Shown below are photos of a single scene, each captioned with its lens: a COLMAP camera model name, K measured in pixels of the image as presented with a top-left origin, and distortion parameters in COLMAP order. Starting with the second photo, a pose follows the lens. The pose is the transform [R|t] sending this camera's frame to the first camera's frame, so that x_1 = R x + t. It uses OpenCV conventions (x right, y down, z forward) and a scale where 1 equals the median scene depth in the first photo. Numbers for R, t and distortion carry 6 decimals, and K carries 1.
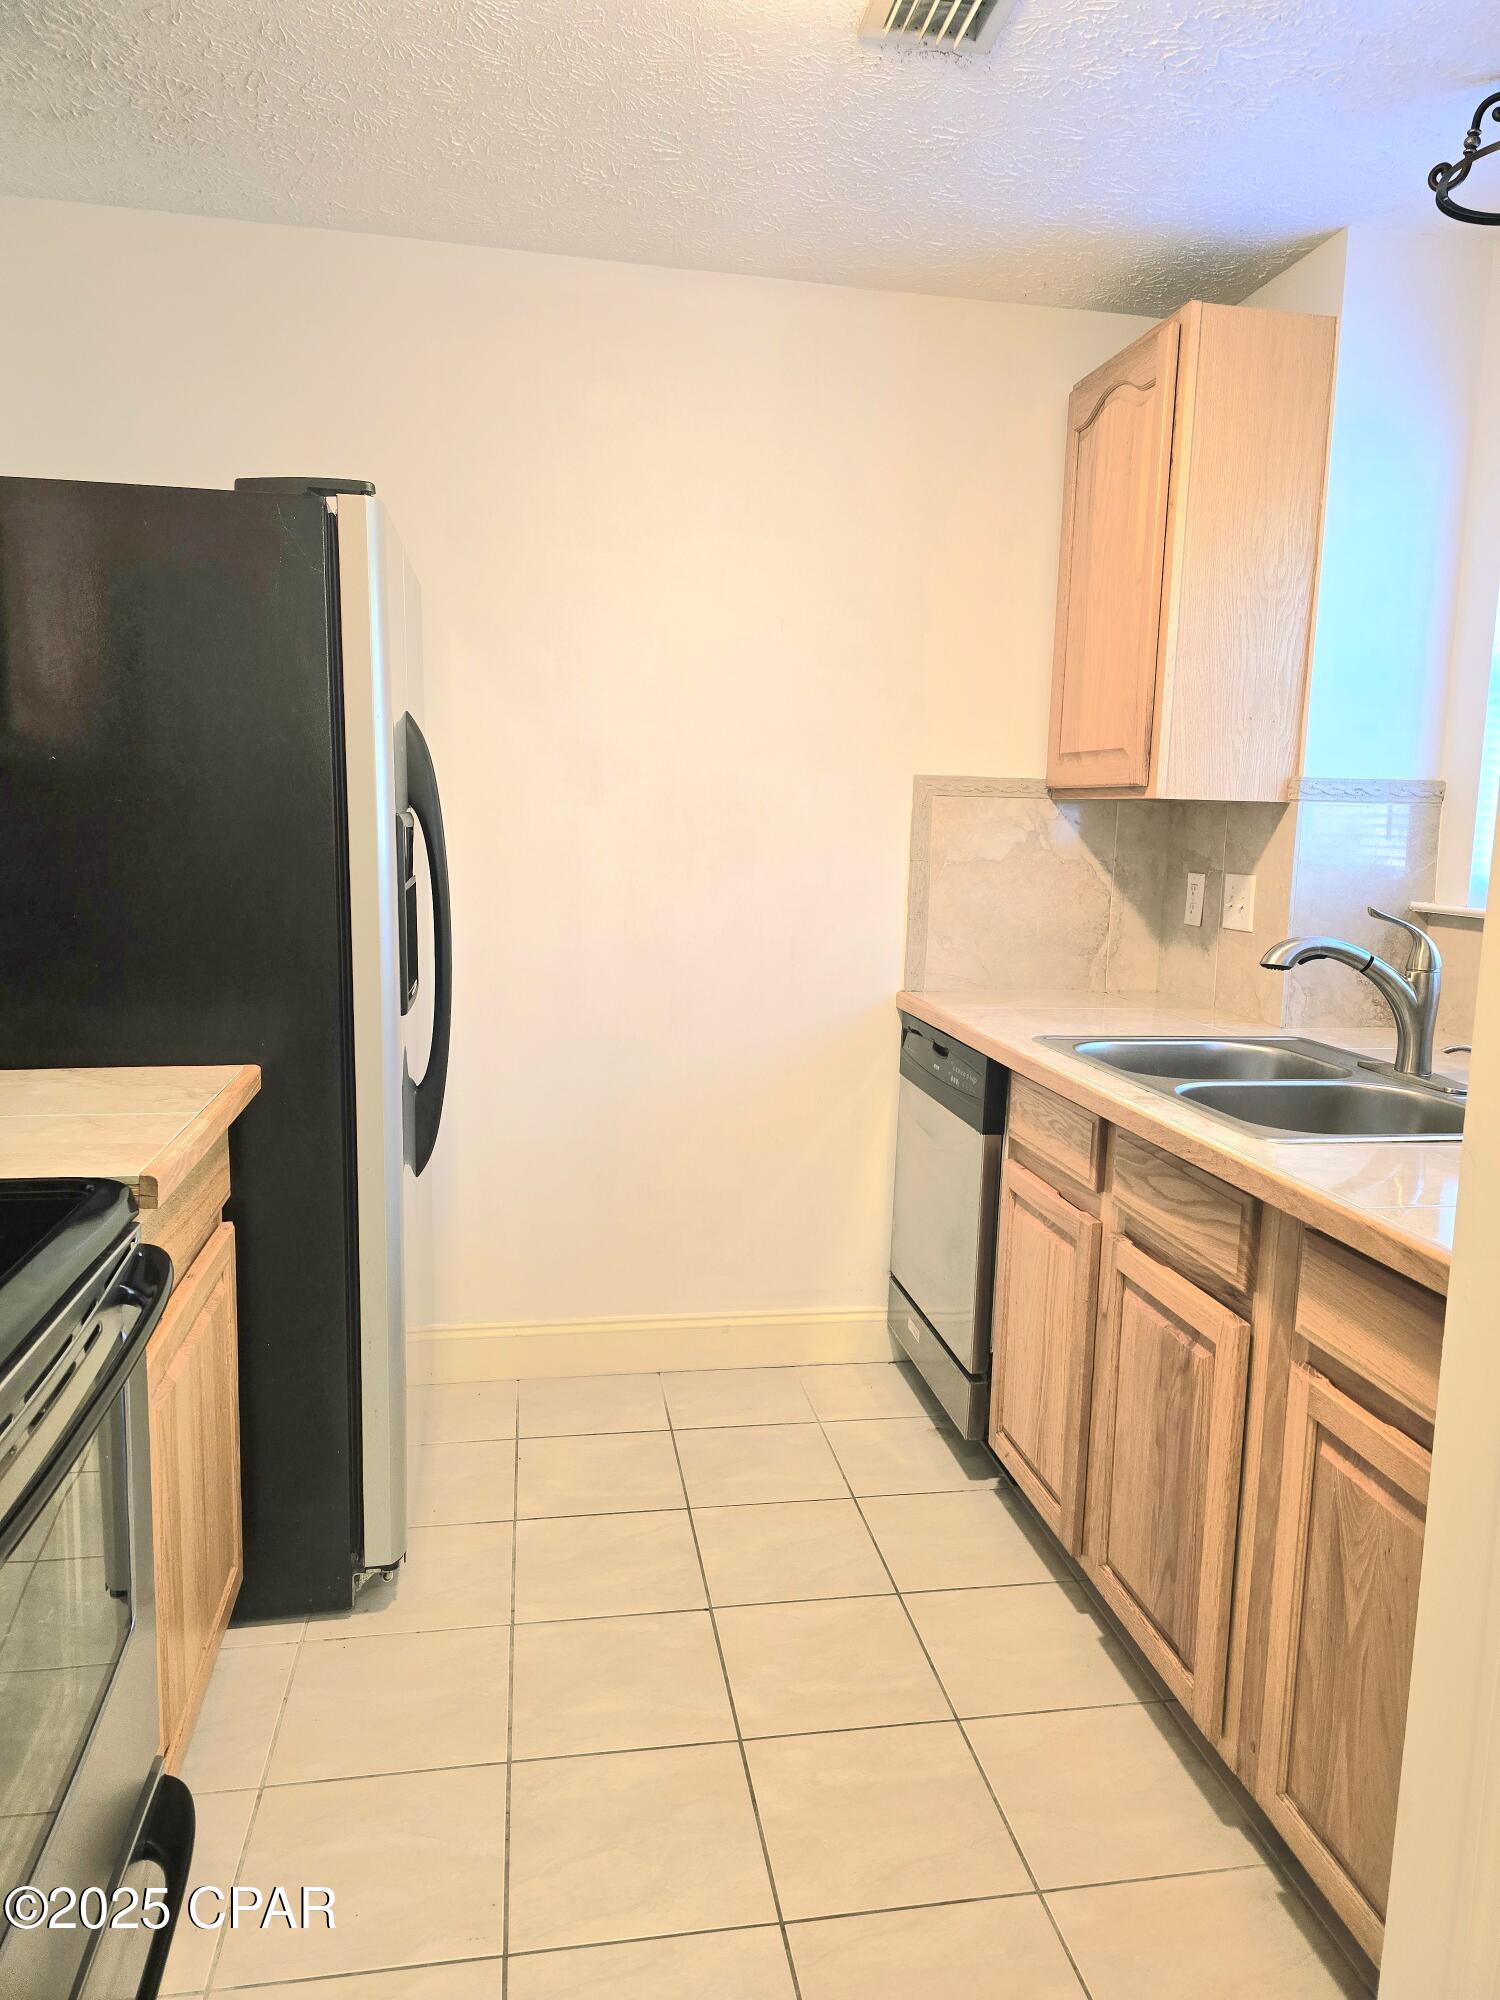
lens RADIAL K [[1321.6, 0, 765.4], [0, 1321.6, 998.8], [0, 0, 1]] dist [0.079855, -0.077430]
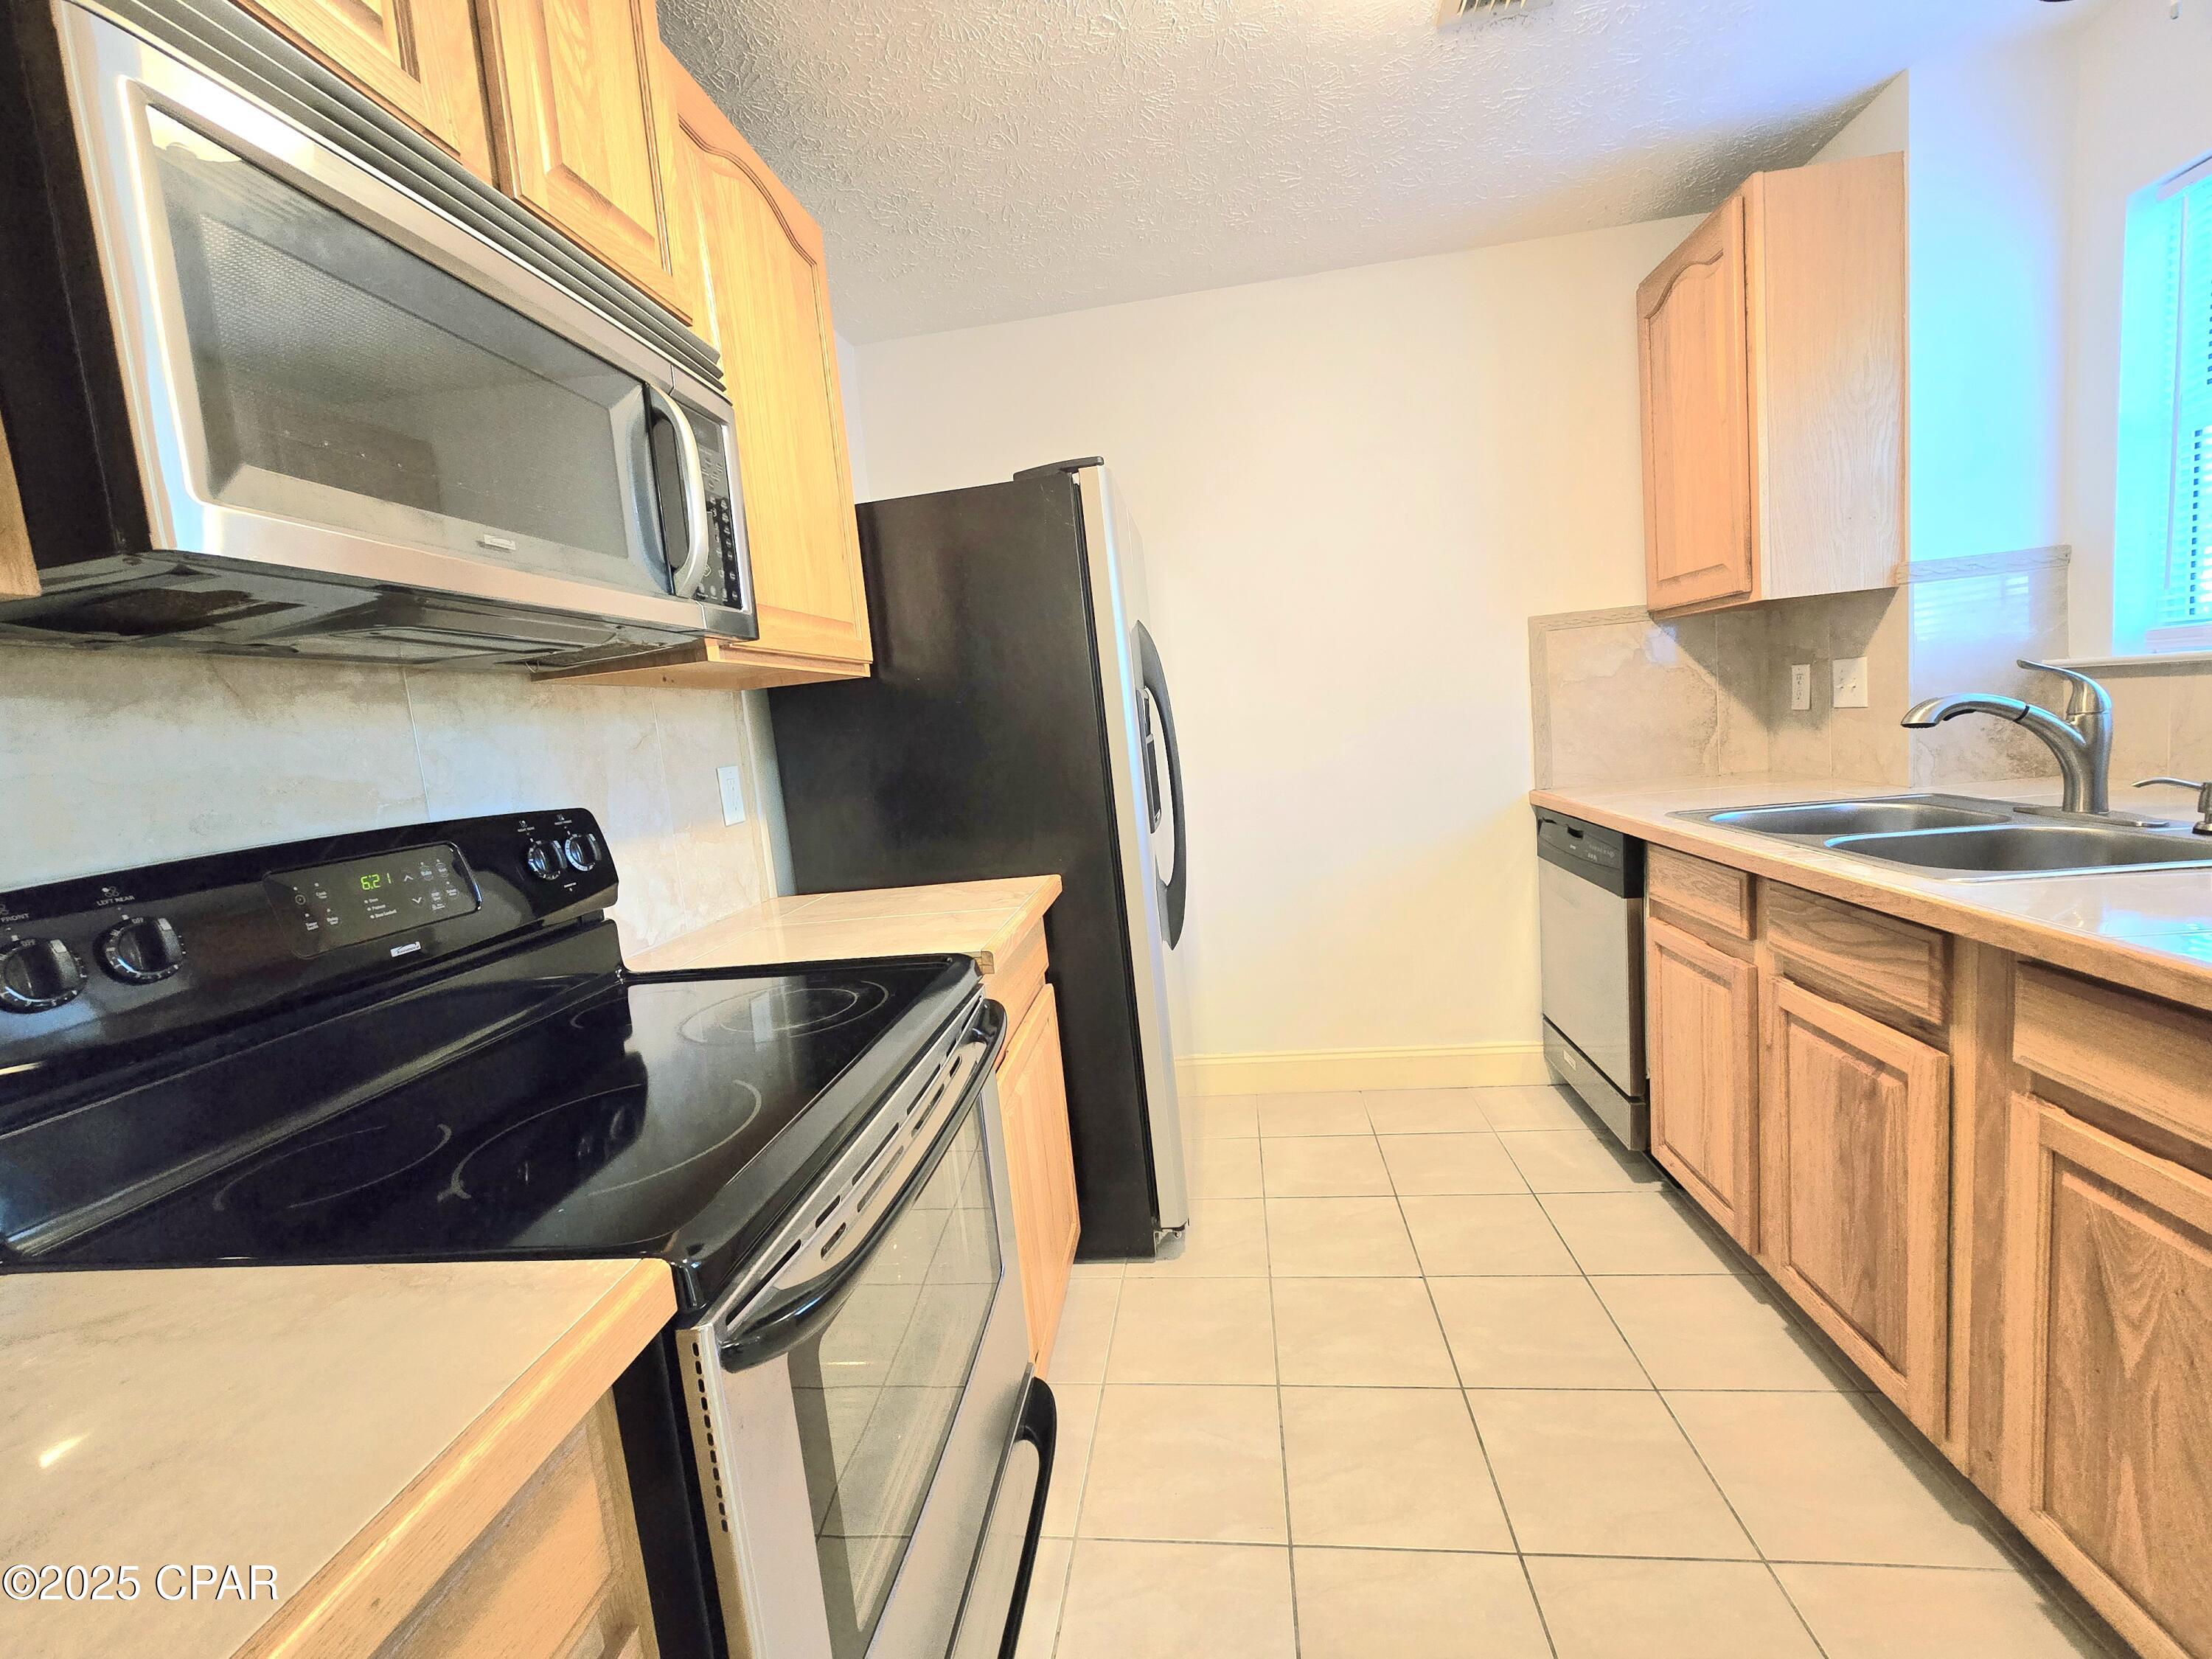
lens RADIAL K [[888.7, 0, 1096.7], [0, 888.7, 813.8], [0, 0, 1]] dist [-0.006145, 0.000344]
pose [[0.941525, -0.087908, -0.325272, -0.021790], [0.080416, 0.996095, -0.036433, 0.020062], [0.327205, 0.008145, 0.944918, 0.096208]]
